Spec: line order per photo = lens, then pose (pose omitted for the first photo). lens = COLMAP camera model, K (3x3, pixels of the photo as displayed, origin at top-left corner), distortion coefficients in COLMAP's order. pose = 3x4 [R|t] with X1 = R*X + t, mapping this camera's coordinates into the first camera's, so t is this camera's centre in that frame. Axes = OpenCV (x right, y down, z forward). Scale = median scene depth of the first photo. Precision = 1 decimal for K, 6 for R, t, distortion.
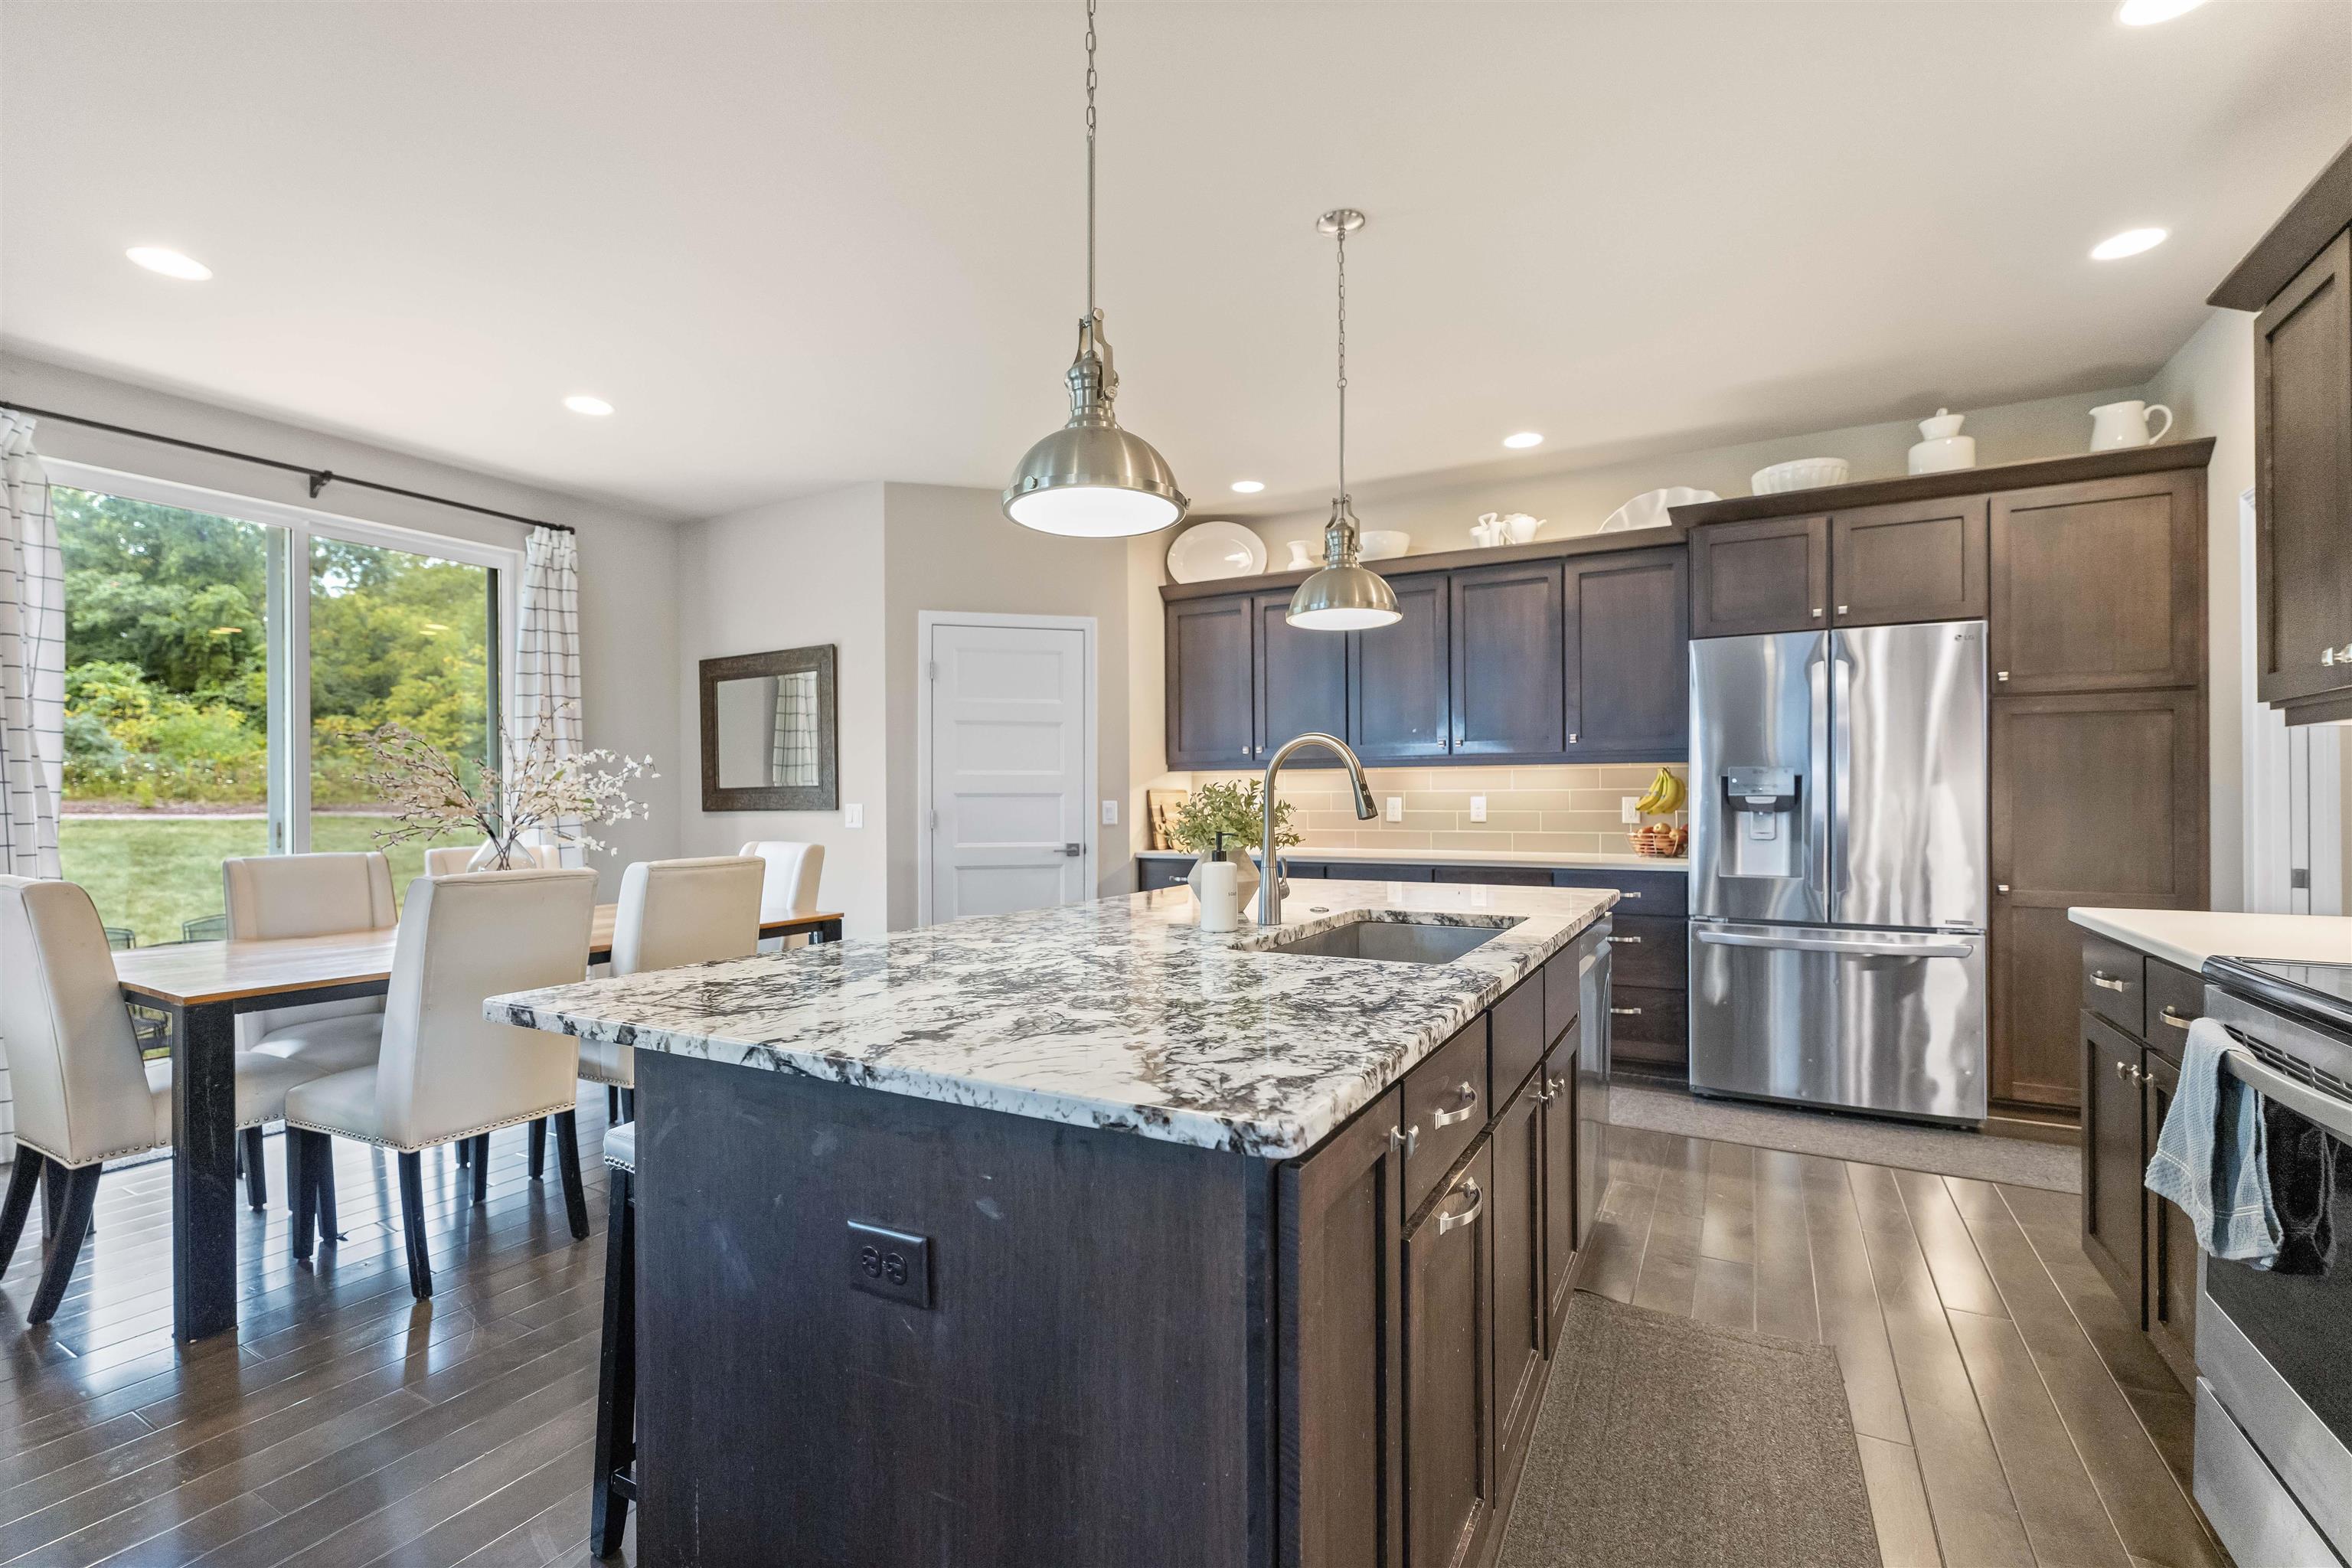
lens RADIAL K [[1044.5, 0, 1166.8], [0, 1044.5, 797.5], [0, 0, 1]] dist [-0.000141, 0.000716]
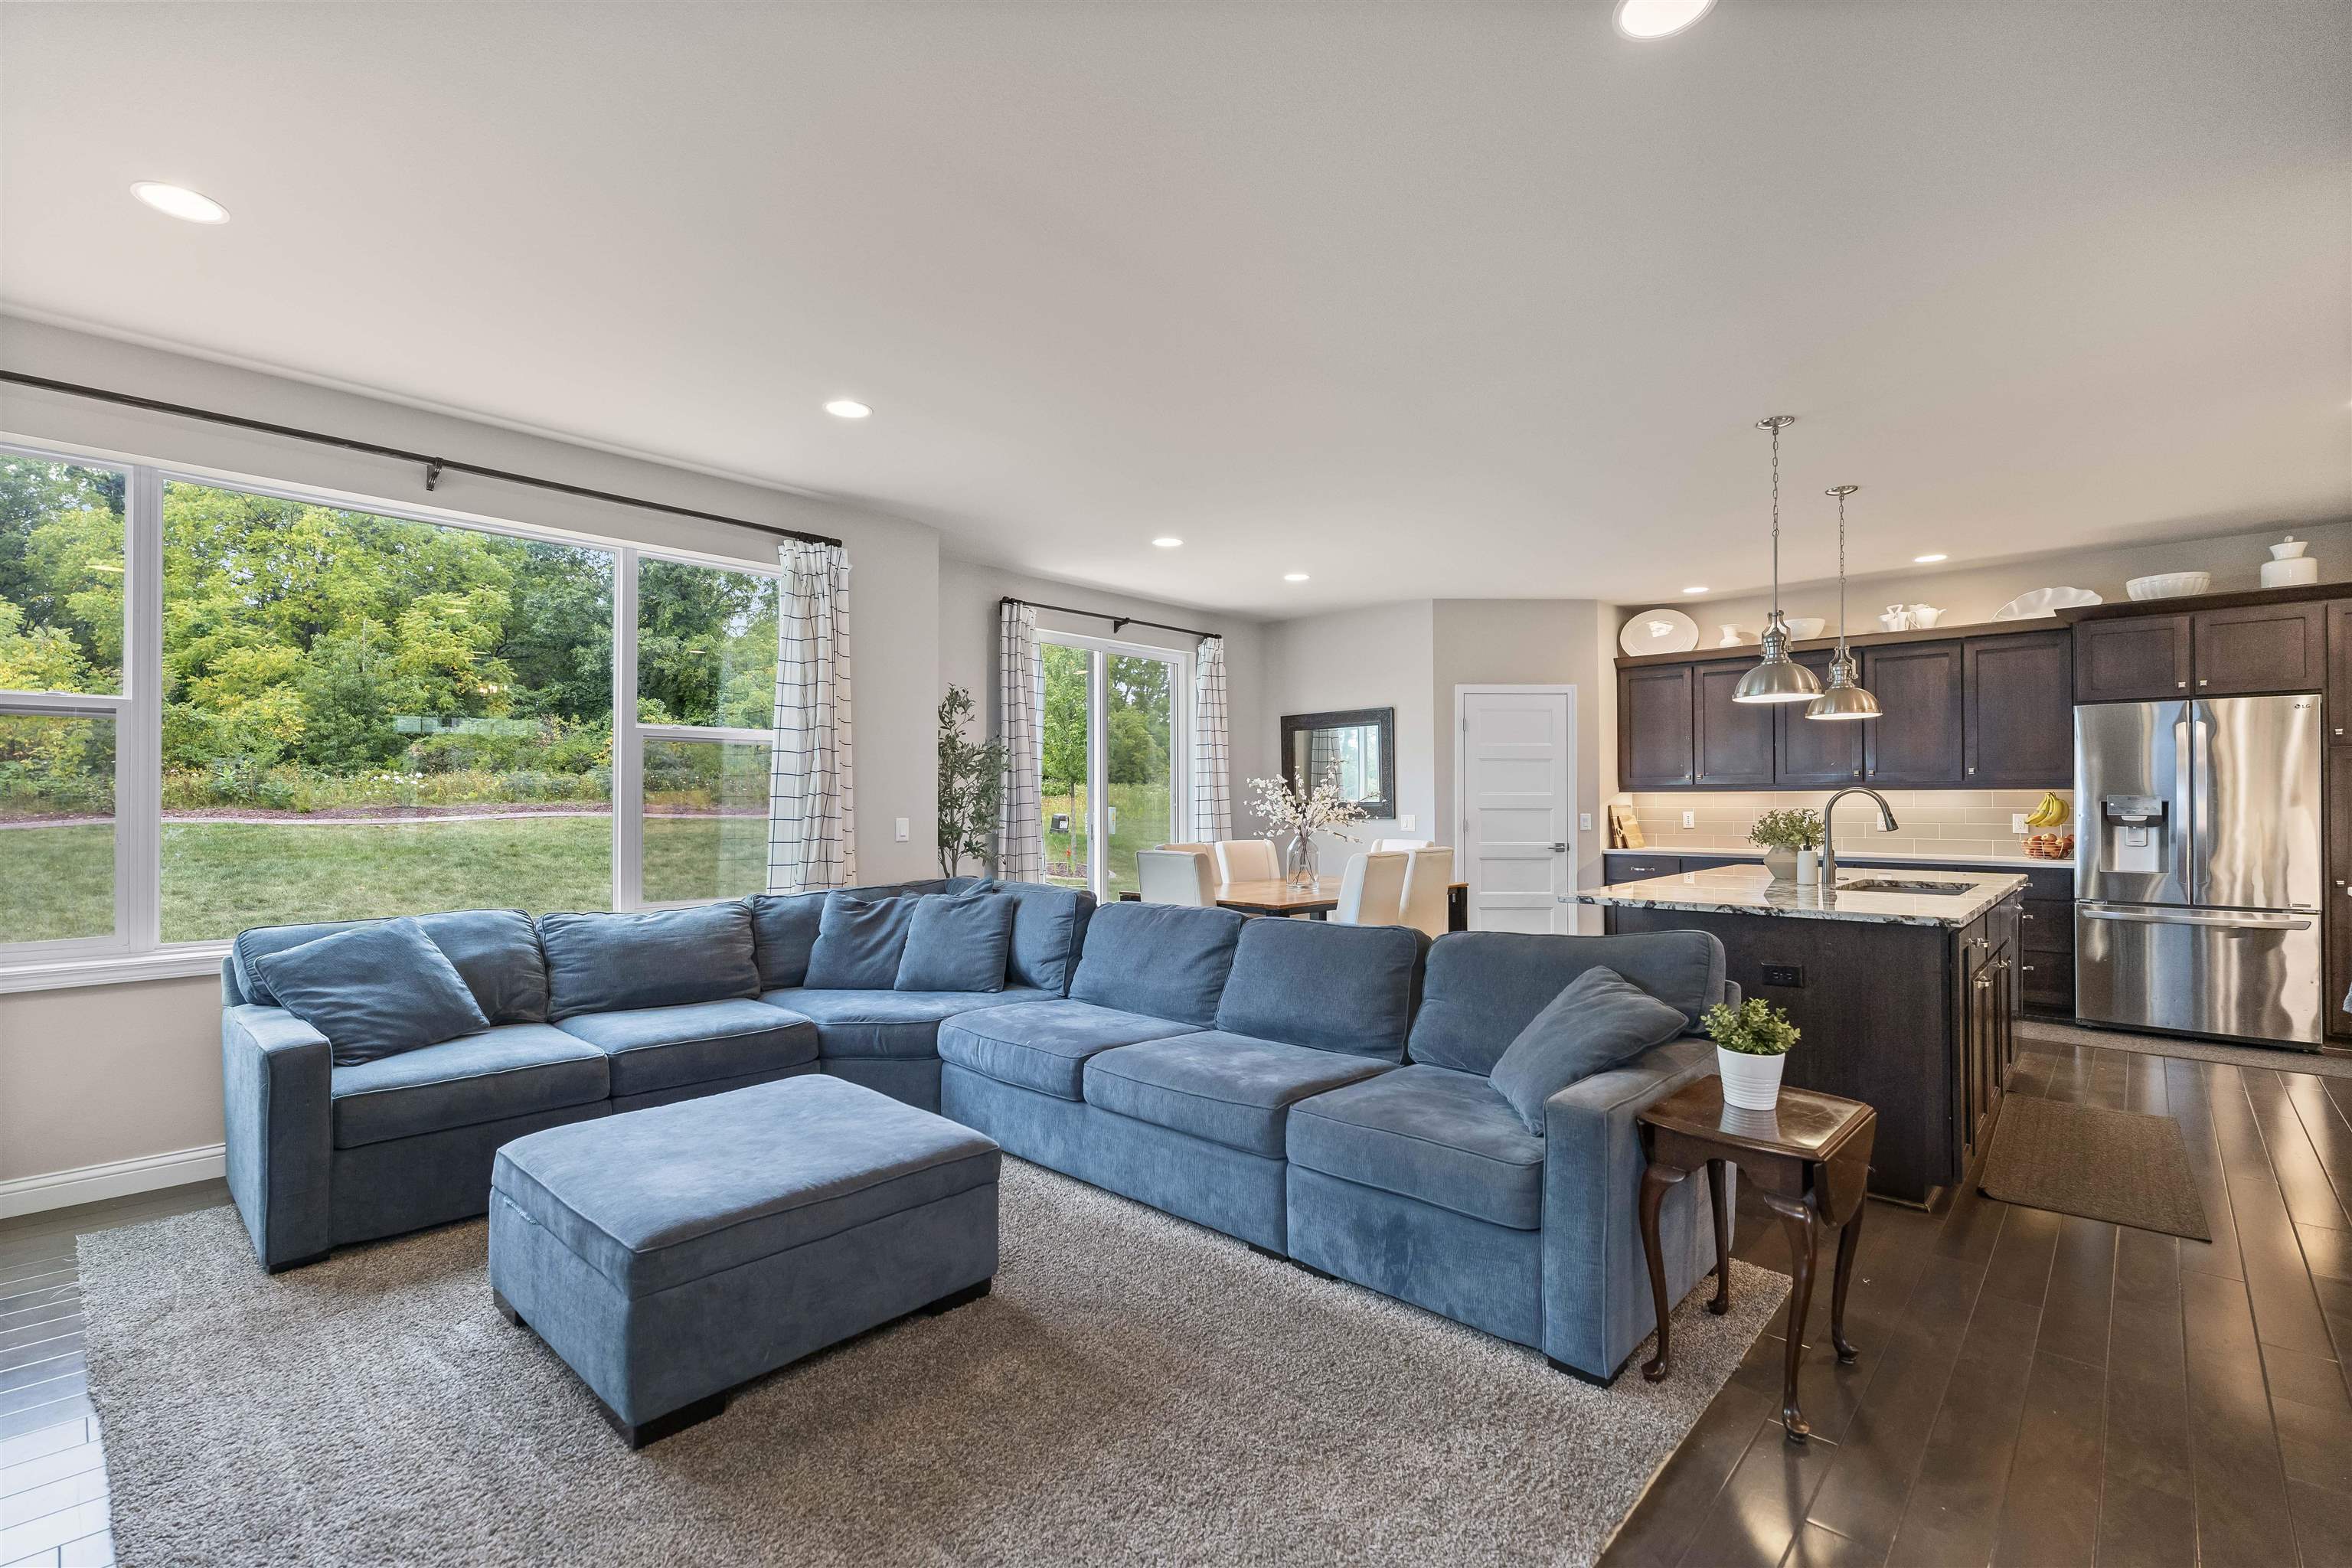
lens RADIAL K [[1038.4, 0, 1170.1], [0, 1038.4, 789.5], [0, 0, 1]] dist [0.016204, -0.005708]
pose [[0.972591, 0.001121, -0.232522, -0.339428], [-0.003716, 0.999936, -0.010720, -0.014850], [0.232495, 0.011290, 0.972532, -0.625873]]
